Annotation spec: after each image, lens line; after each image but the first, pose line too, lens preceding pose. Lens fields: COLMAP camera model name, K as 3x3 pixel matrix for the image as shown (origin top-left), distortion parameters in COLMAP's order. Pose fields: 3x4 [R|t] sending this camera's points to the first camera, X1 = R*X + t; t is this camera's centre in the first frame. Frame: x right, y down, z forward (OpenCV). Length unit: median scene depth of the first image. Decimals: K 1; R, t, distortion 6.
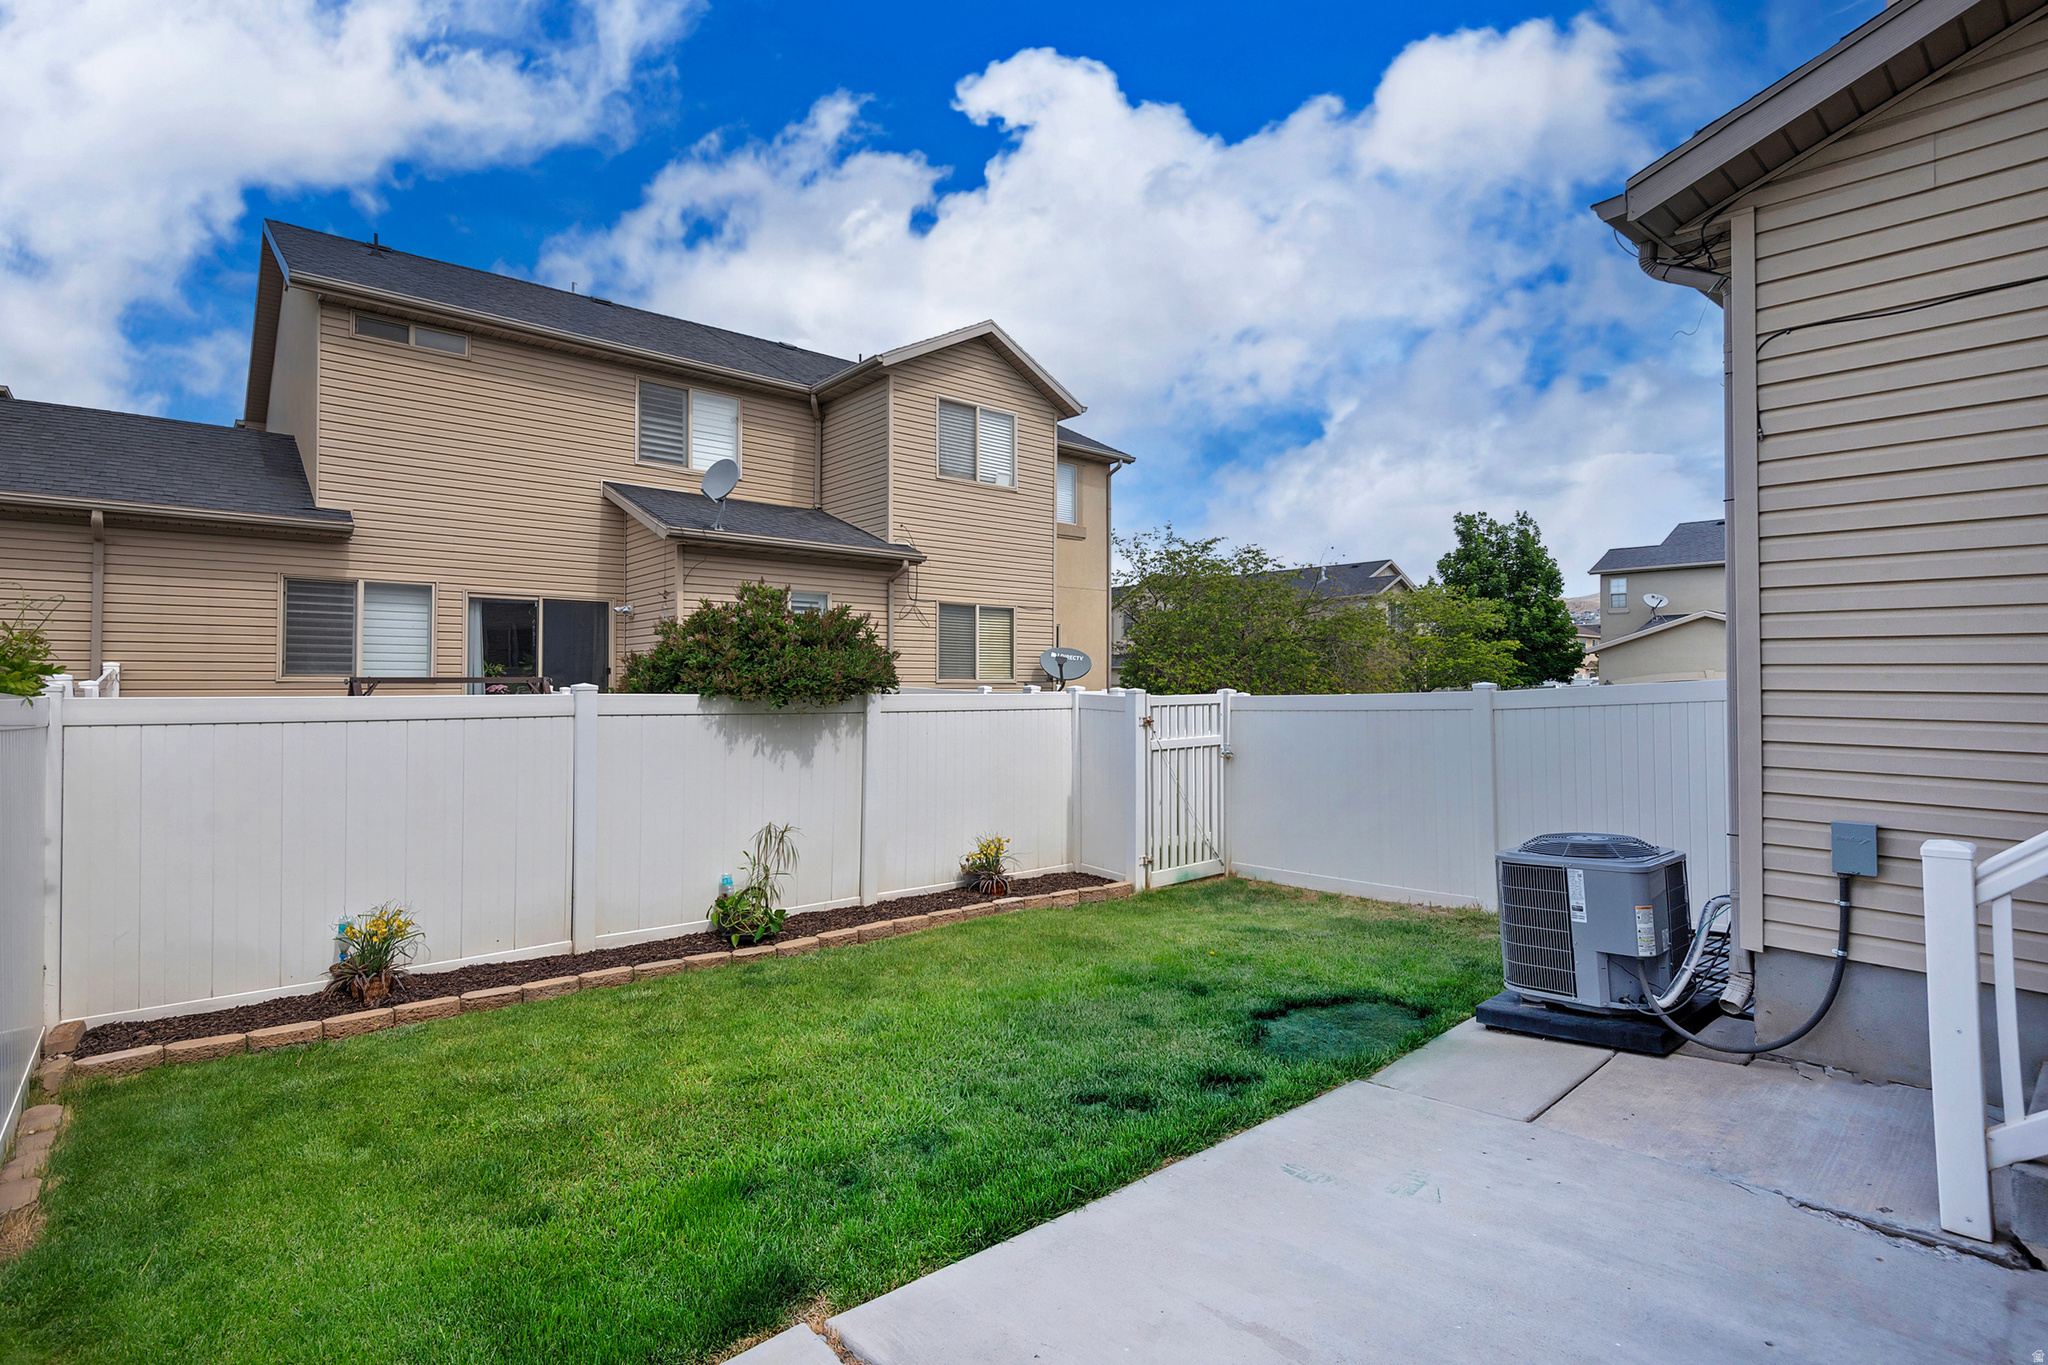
lens RADIAL K [[942.5, 0, 1024.0], [0, 942.5, 682.5], [0, 0, 1]] dist [0.013799, -0.000725]
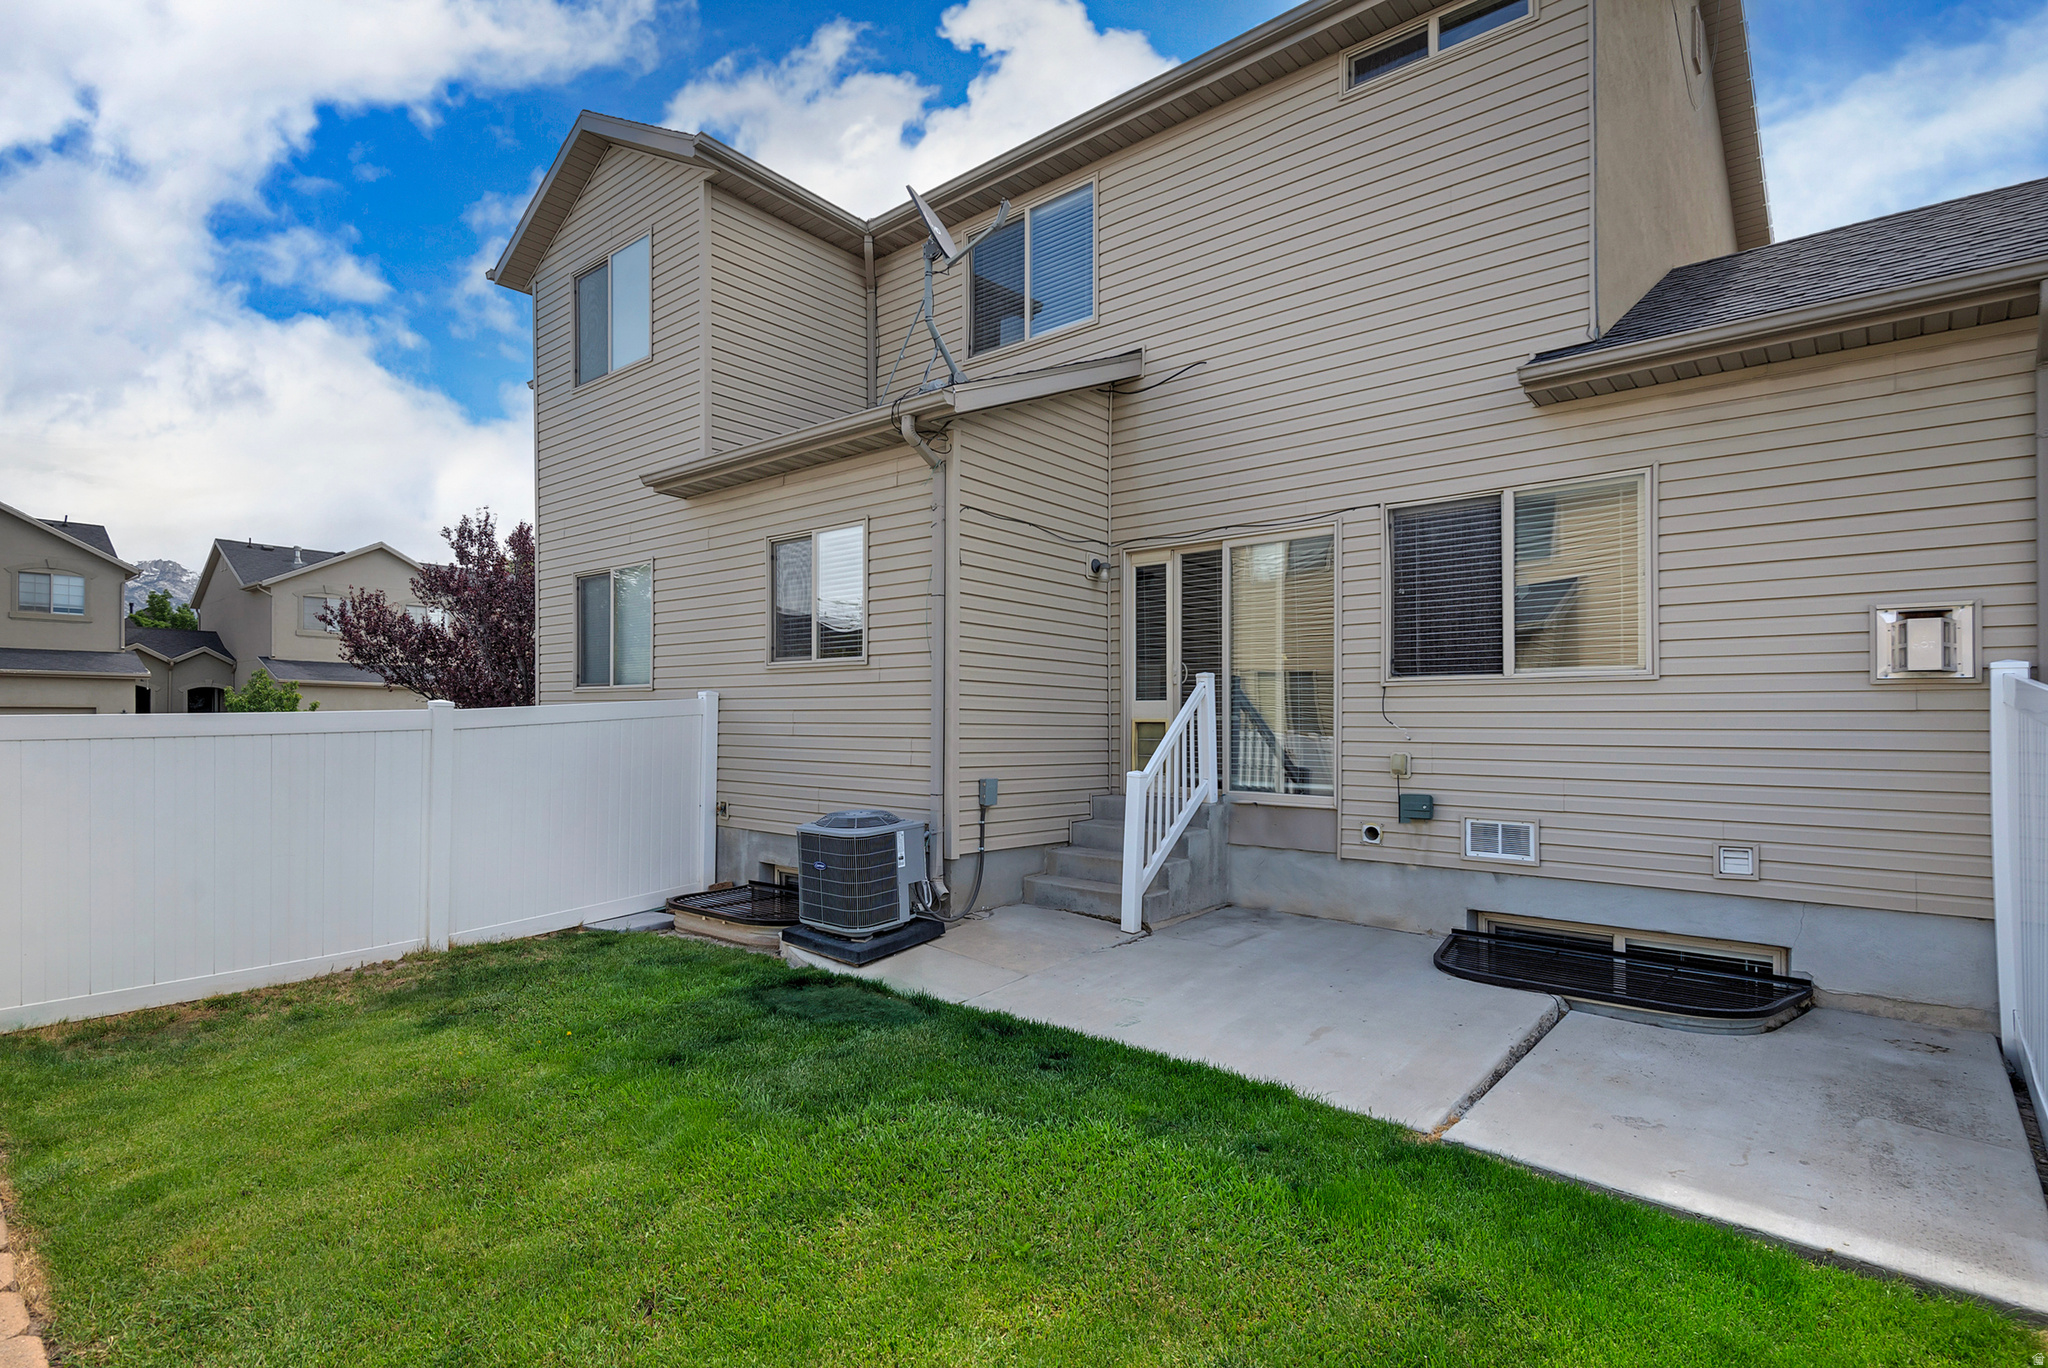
lens RADIAL K [[942.5, 0, 1024.0], [0, 942.5, 684.0], [0, 0, 1]] dist [0.013799, -0.000725]
pose [[-0.110574, 0.035054, 0.993250, -1.019788], [-0.015272, 0.999200, -0.036964, 0.025741], [-0.993751, -0.019257, -0.109950, 1.128441]]
